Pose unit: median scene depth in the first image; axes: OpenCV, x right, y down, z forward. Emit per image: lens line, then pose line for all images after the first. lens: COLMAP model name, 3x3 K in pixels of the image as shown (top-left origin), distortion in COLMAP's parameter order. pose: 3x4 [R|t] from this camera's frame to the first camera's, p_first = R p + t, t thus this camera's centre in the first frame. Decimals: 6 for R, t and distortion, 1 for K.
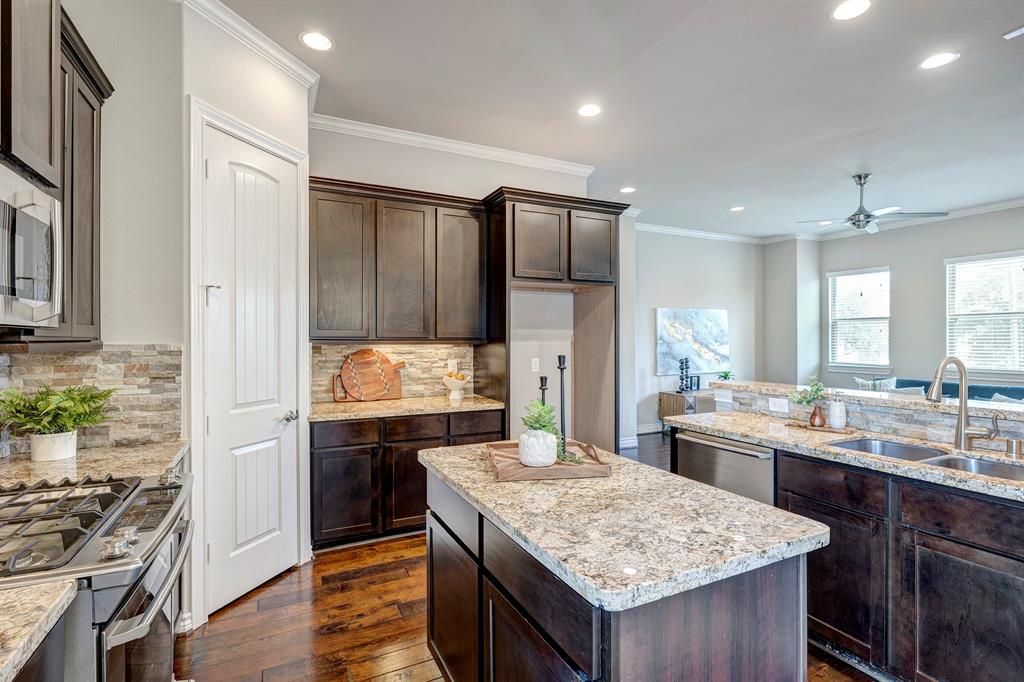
lens RADIAL K [[490.2, 0, 533.5], [0, 490.2, 339.9], [0, 0, 1]] dist [0.002087, 0.000160]
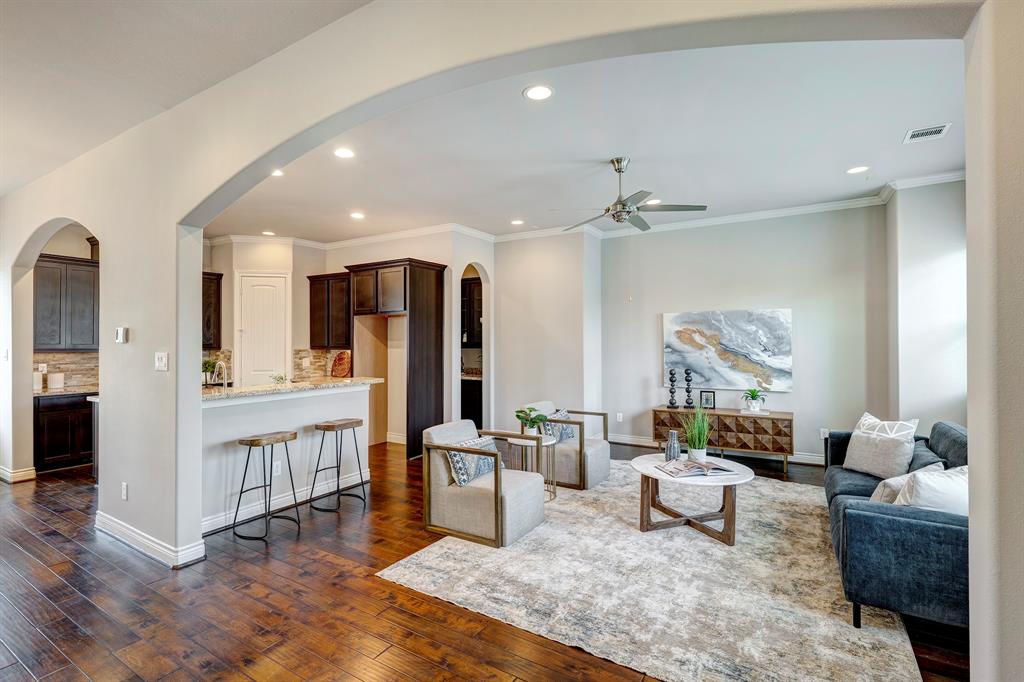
lens RADIAL K [[505.5, 0, 512.0], [0, 505.5, 341.0], [0, 0, 1]] dist [-0.013744, -0.000041]
pose [[0.503373, 0.003159, -0.864064, 1.530456], [0.000677, 0.999992, 0.004050, -0.028359], [0.864069, -0.002624, 0.503366, 0.452618]]
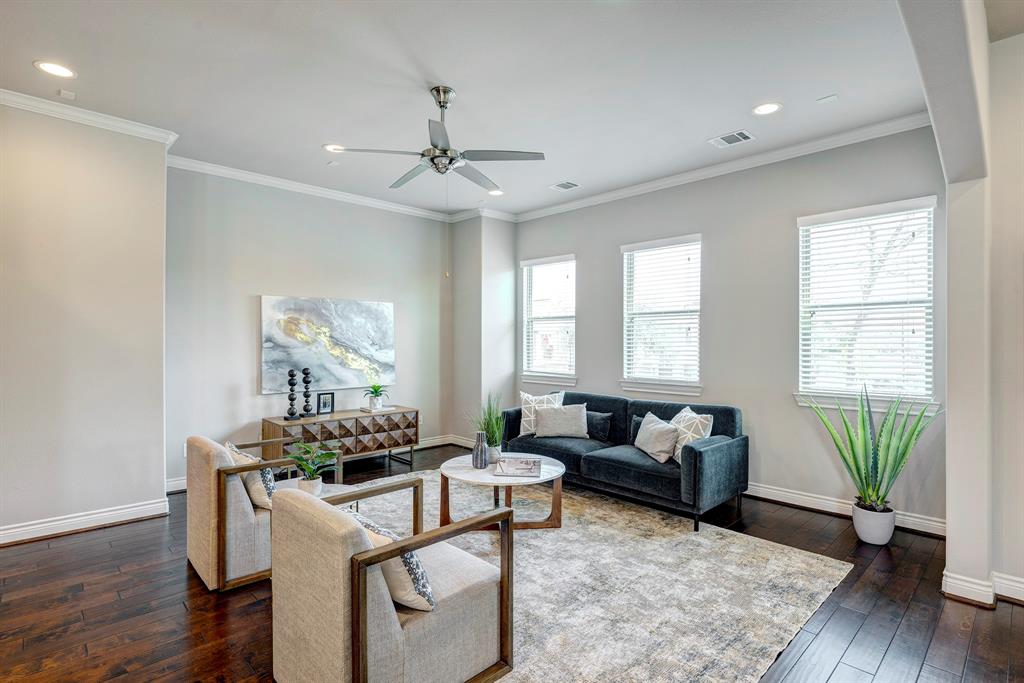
lens RADIAL K [[497.4, 0, 512.0], [0, 497.4, 341.5], [0, 0, 1]] dist [0.001025, 0.000130]
pose [[0.958896, 0.004915, 0.283715, 0.642912], [-0.003950, 0.999984, -0.003974, 0.000892], [-0.283730, 0.002690, 0.958901, 0.385570]]
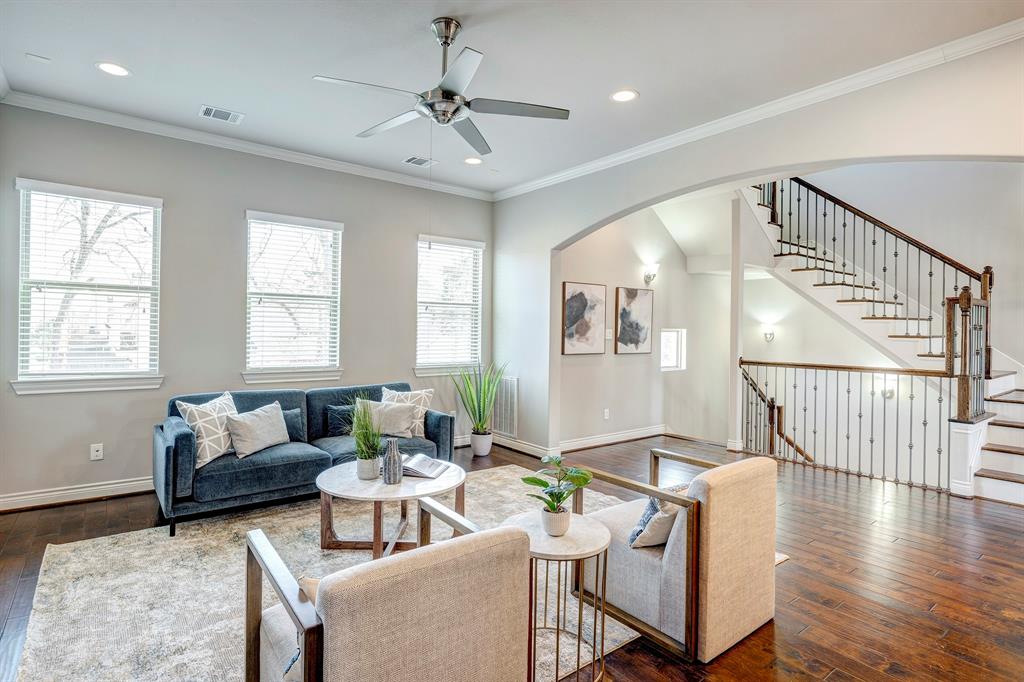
lens RADIAL K [[527.8, 0, 468.6], [0, 527.8, 329.7], [0, 0, 1]] dist [-0.000312, -0.000019]
pose [[-0.149898, 0.005605, 0.988686, 0.094020], [-0.010083, 0.999923, -0.007197, 0.007019], [-0.988650, -0.011048, -0.149830, 1.225545]]
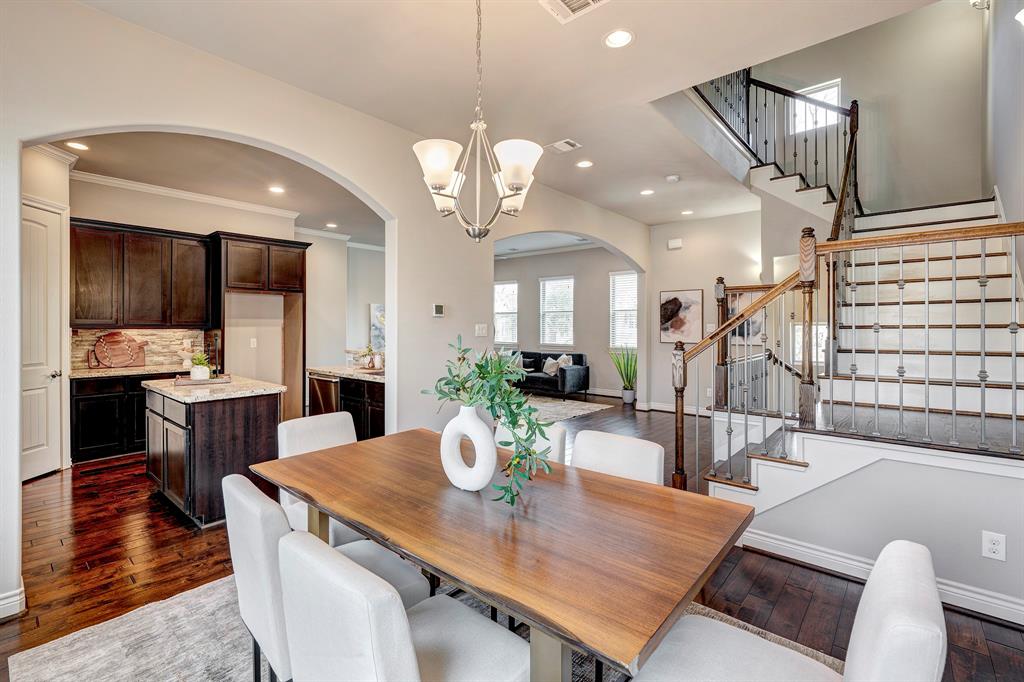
lens RADIAL K [[458.7, 0, 491.0], [0, 458.7, 325.6], [0, 0, 1]] dist [-0.002908, -0.000435]
pose [[0.943080, 0.001213, 0.332565, 0.246143], [-0.000506, 0.999997, -0.002212, 0.001042], [-0.332567, 0.001918, 0.943078, -0.624458]]
